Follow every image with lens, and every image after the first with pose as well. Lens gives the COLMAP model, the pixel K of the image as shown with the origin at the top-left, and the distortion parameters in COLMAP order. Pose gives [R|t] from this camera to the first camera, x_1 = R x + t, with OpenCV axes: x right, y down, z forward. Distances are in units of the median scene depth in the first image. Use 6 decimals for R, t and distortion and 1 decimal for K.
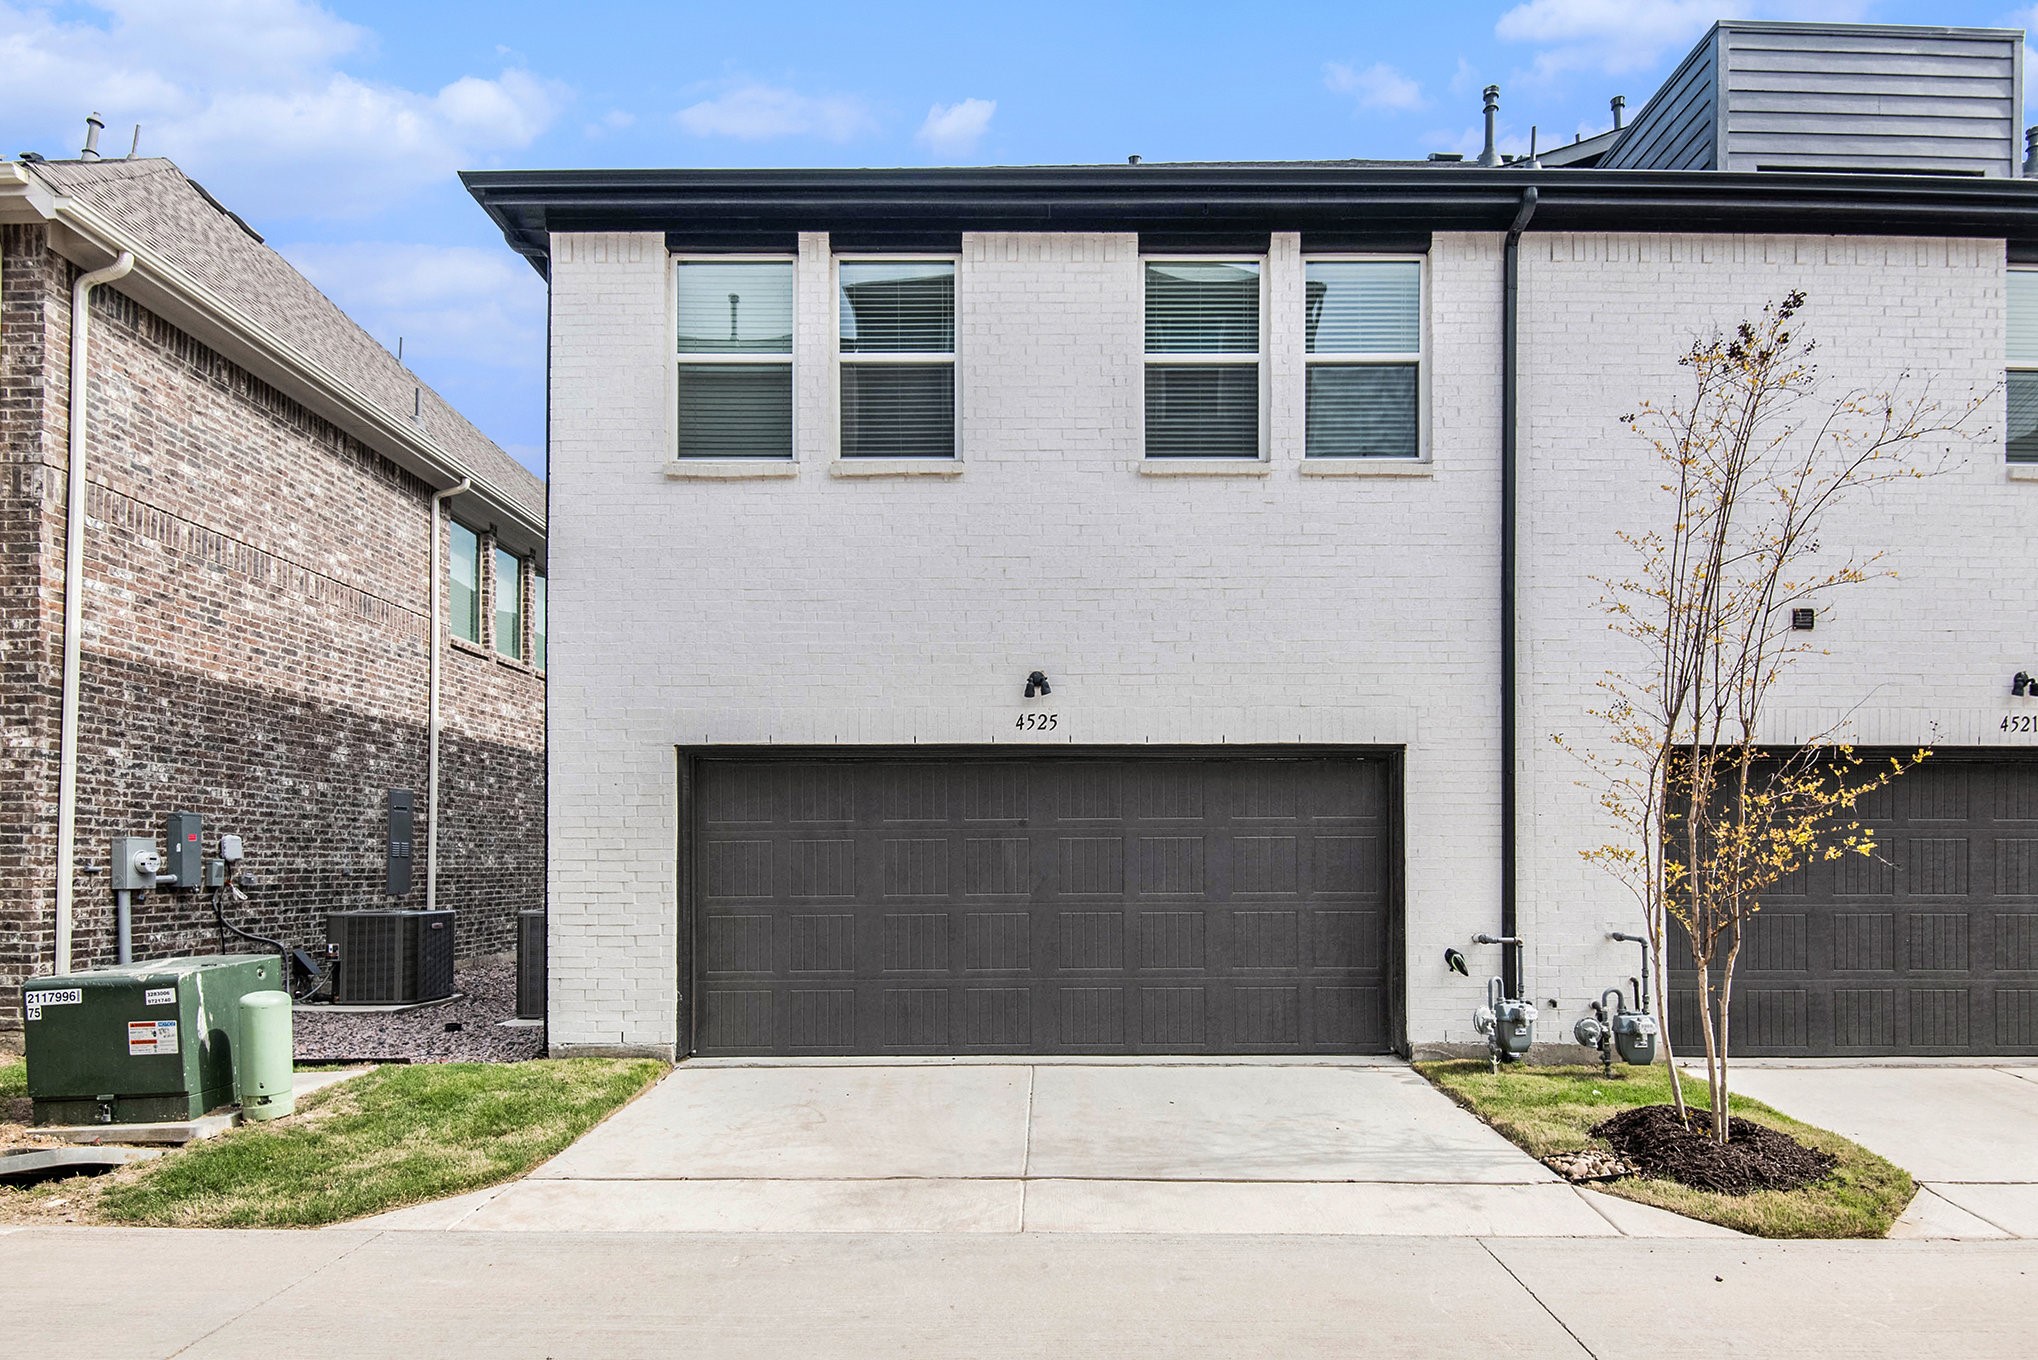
lens RADIAL K [[1112.0, 0, 1021.6], [0, 1112.0, 688.4], [0, 0, 1]] dist [0.050528, -0.036829]
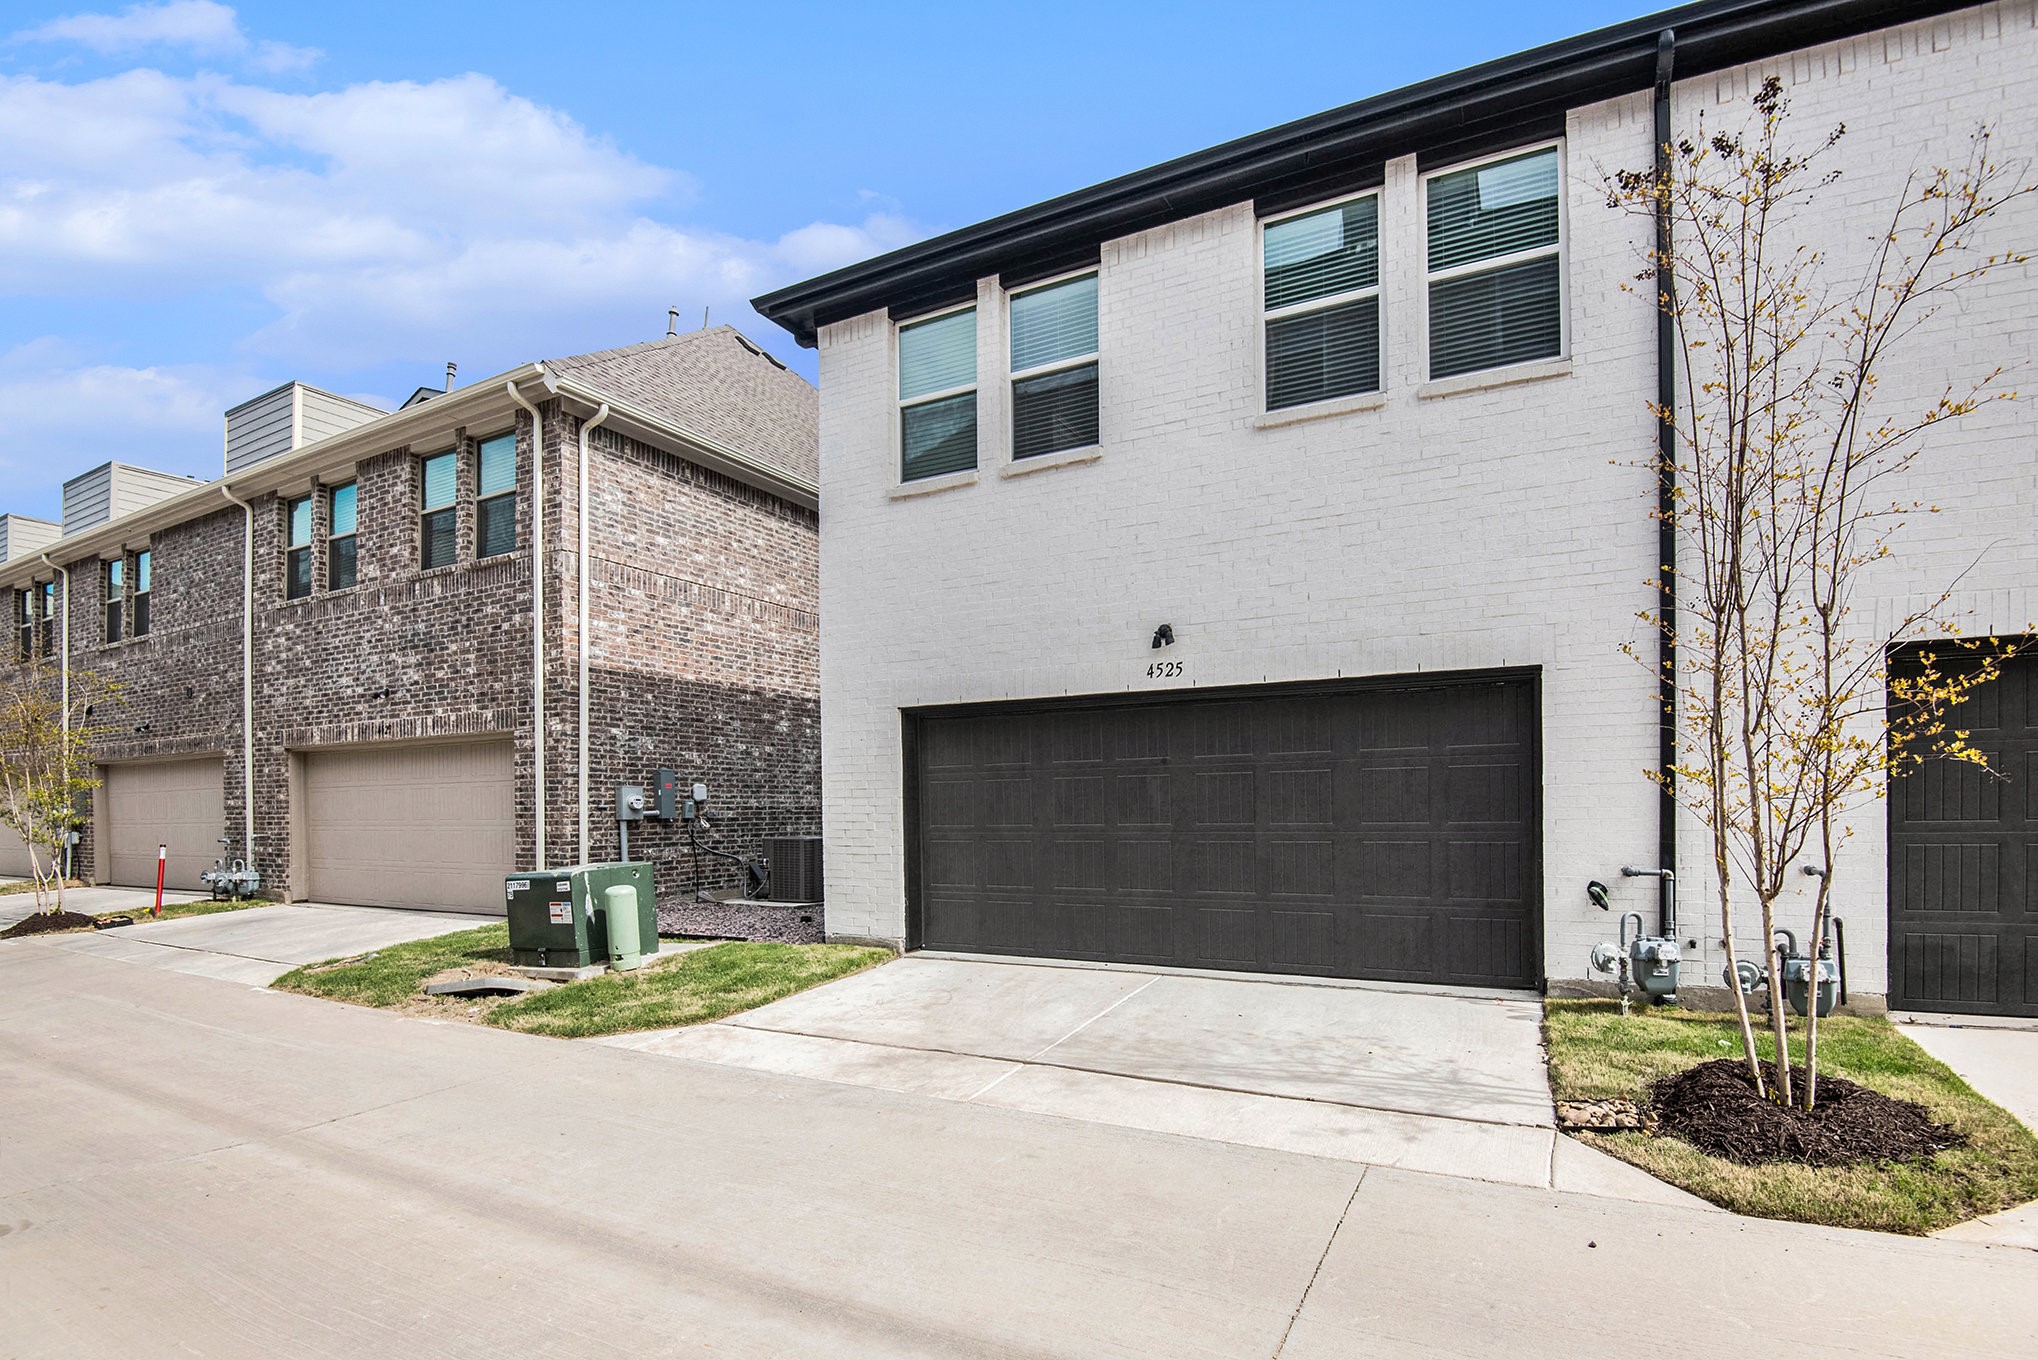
lens RADIAL K [[959.6, 0, 1019.0], [0, 959.6, 680.0], [0, 0, 1]] dist [0.031154, -0.034348]
pose [[0.894774, -0.066404, -0.441554, 0.301935], [0.078071, 0.996913, 0.008282, 0.021033], [0.439641, -0.041883, 0.897196, 0.075230]]
